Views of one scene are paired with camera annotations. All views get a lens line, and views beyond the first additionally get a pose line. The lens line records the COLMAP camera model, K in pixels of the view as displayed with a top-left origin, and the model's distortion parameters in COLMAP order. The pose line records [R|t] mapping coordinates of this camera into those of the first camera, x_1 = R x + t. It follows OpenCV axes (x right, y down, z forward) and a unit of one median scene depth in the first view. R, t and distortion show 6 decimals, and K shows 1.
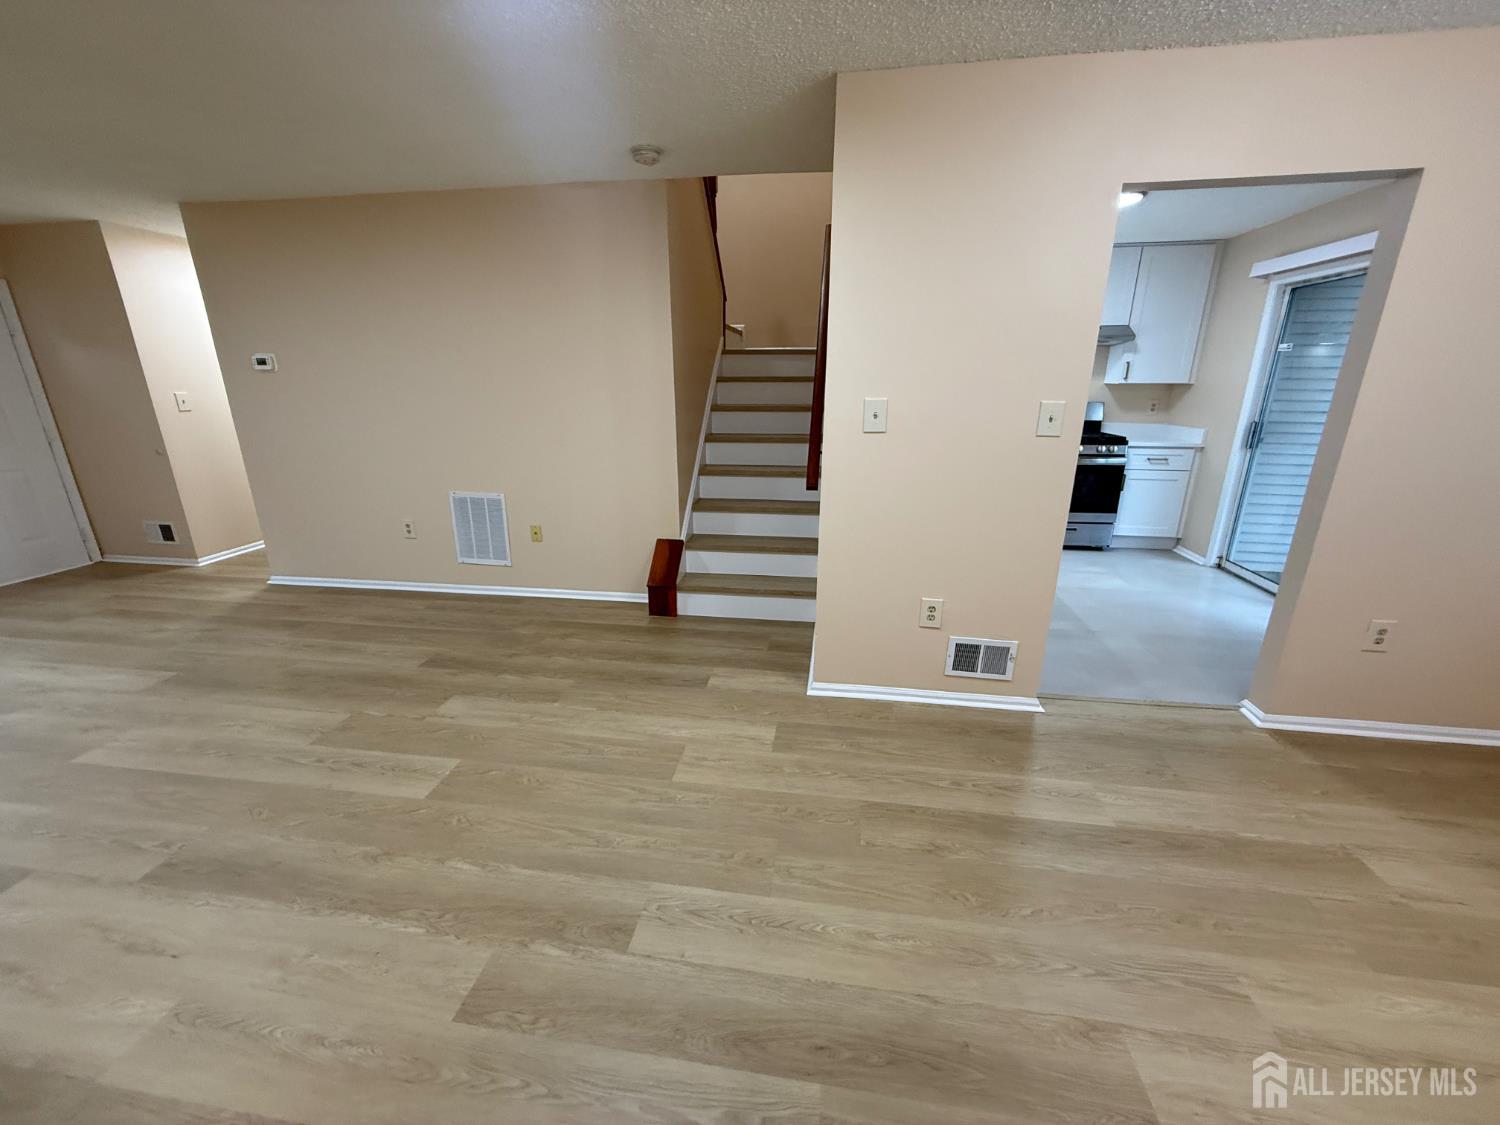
lens RADIAL K [[596.8, 0, 746.4], [0, 596.8, 562.0], [0, 0, 1]] dist [-0.000841, -0.000057]
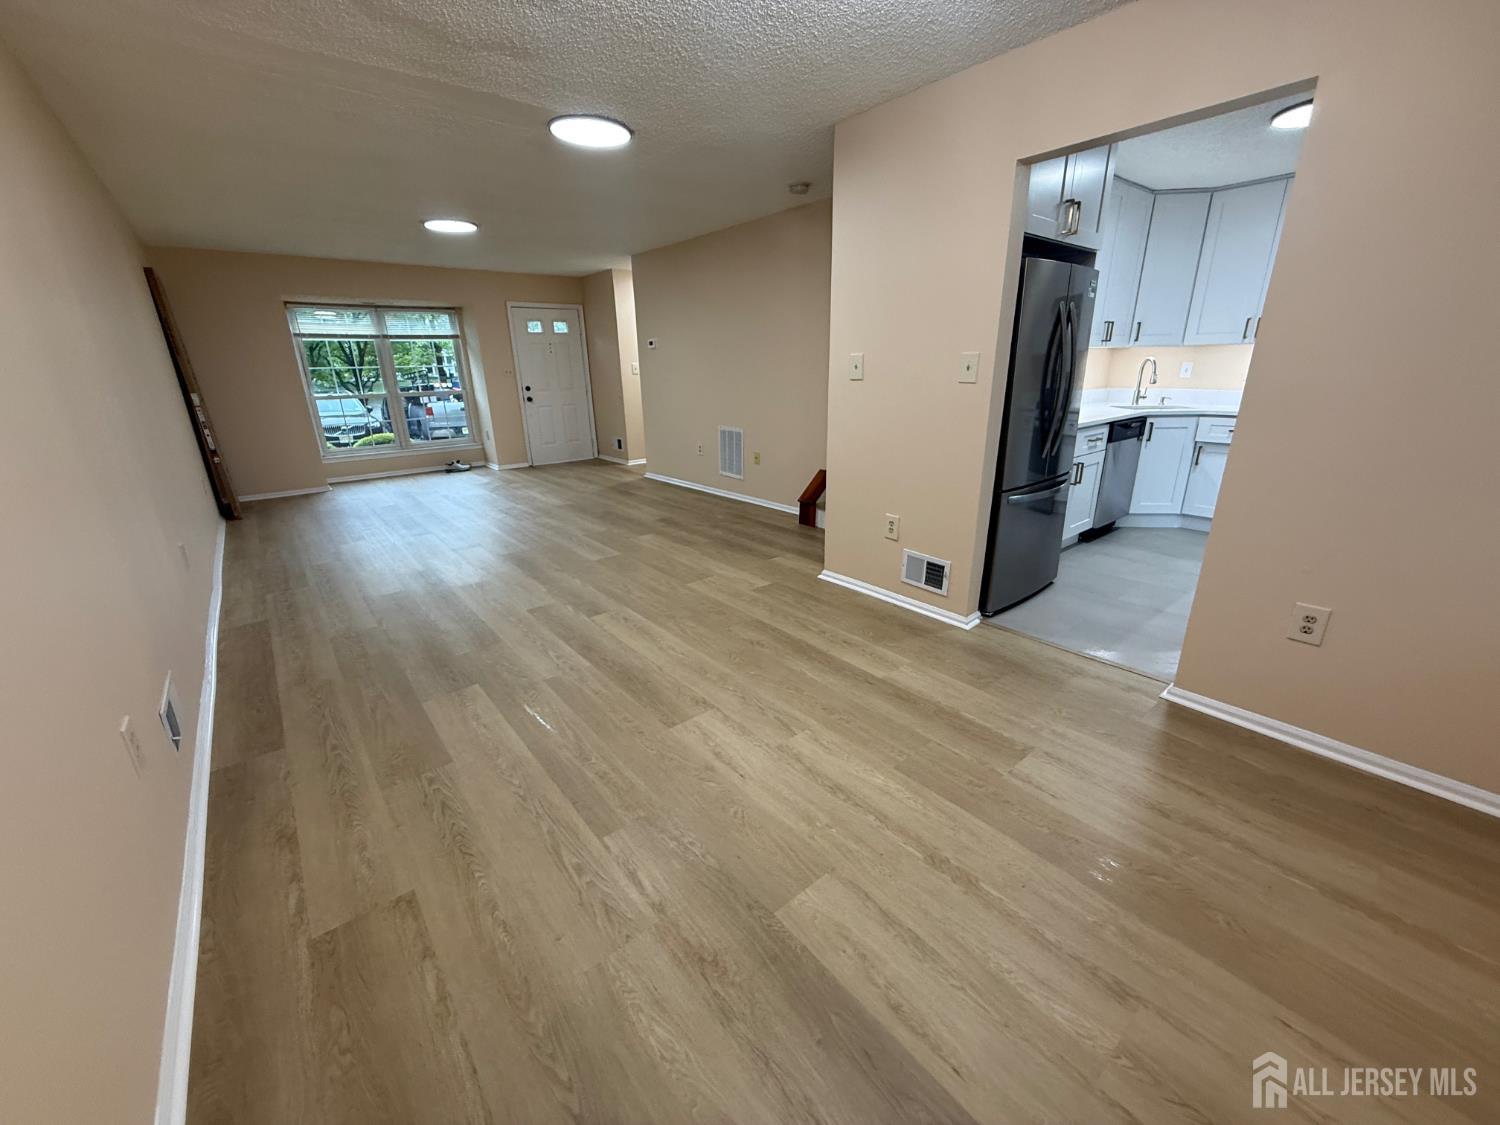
lens RADIAL K [[595.5, 0, 746.6], [0, 595.5, 560.3], [0, 0, 1]] dist [0.000291, -0.000059]
pose [[0.742279, 0.199862, -0.639592, 0.675471], [-0.180832, 0.978818, 0.096000, 0.067222], [0.645230, 0.044400, 0.762697, -0.114558]]
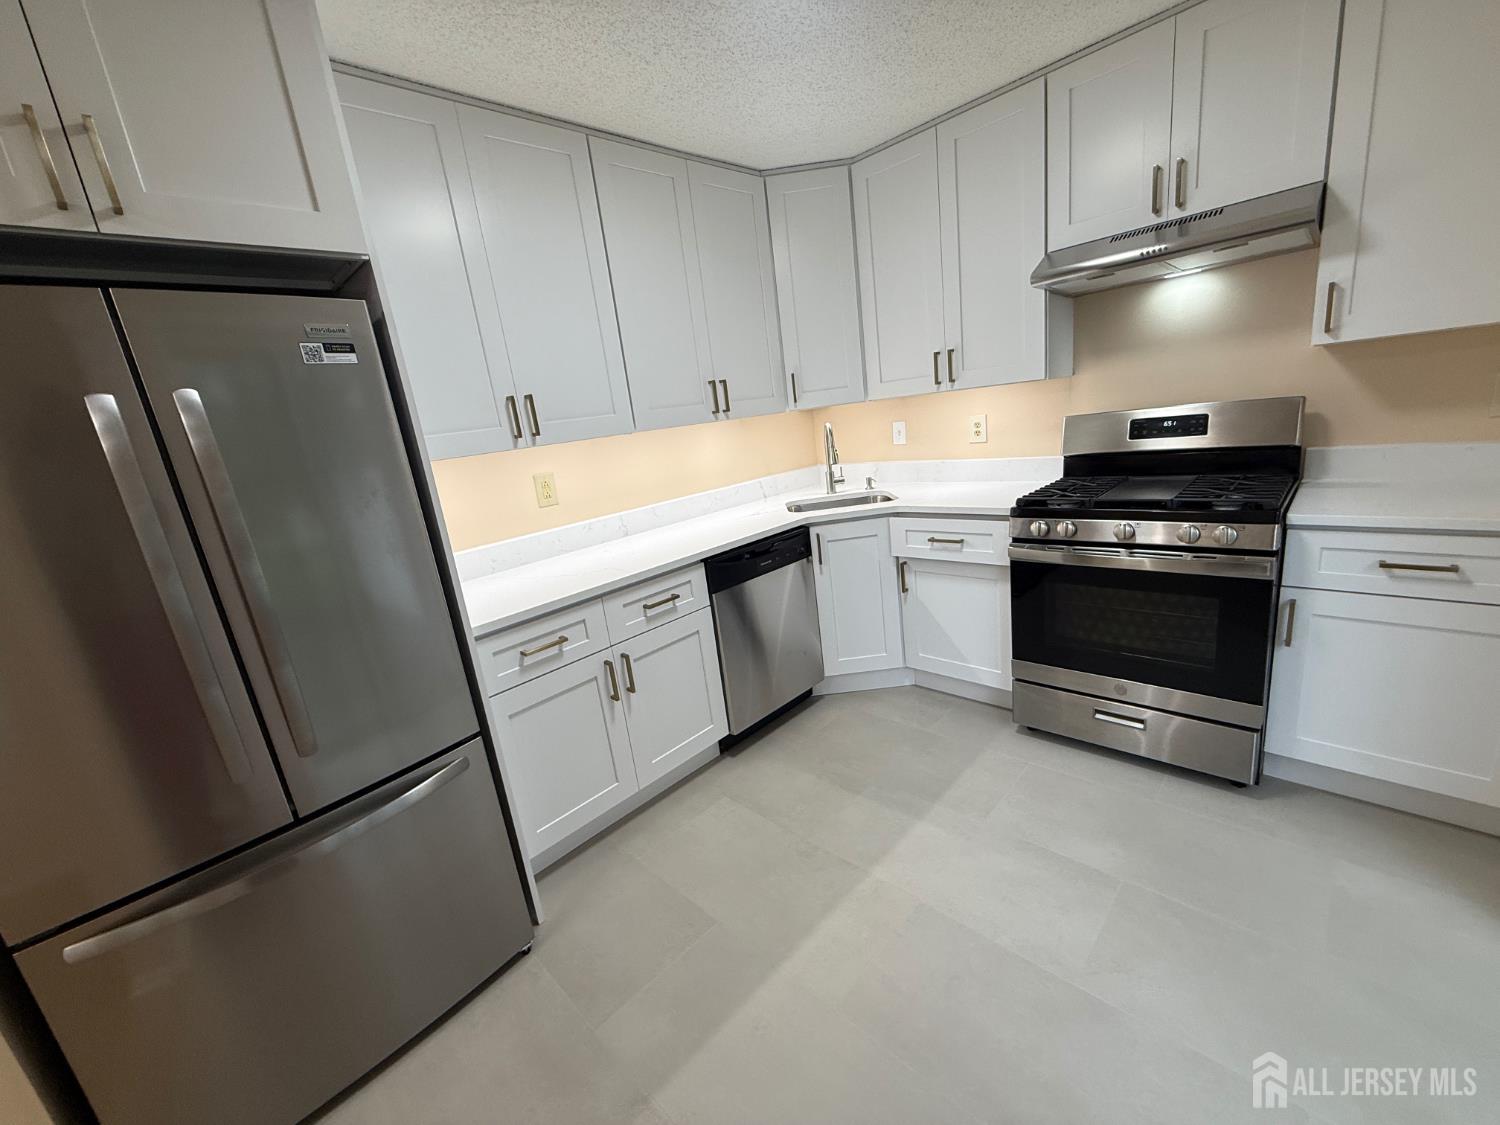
lens RADIAL K [[595.3, 0, 744.1], [0, 595.3, 562.7], [0, 0, 1]] dist [-0.000869, 0.000039]
pose [[0.797608, 0.049421, -0.601148, 0.831089], [-0.055865, 0.998407, 0.007958, -0.219755], [0.600583, 0.027235, 0.799098, 0.735700]]
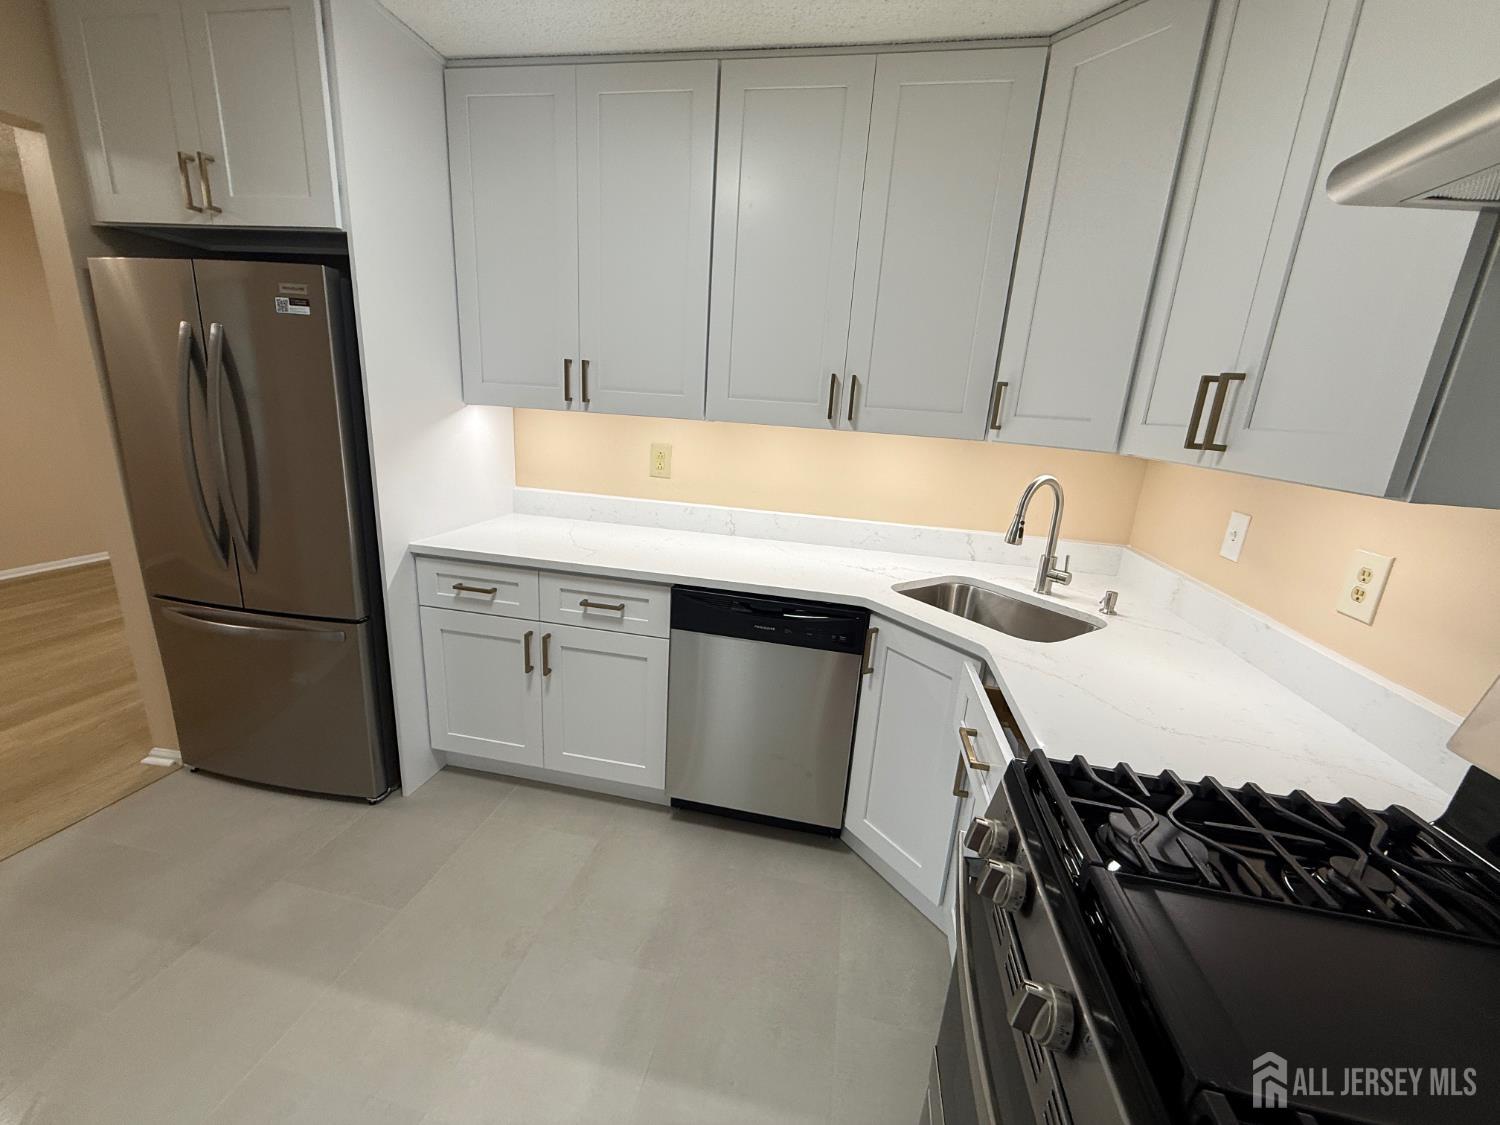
lens RADIAL K [[596.8, 0, 746.4], [0, 596.8, 562.0], [0, 0, 1]] dist [-0.000841, -0.000057]
pose [[-0.046076, 0.255378, -0.965743, 0.914344], [-0.355444, 0.899307, 0.254768, -0.394438], [0.933561, 0.355007, 0.049336, 1.258468]]
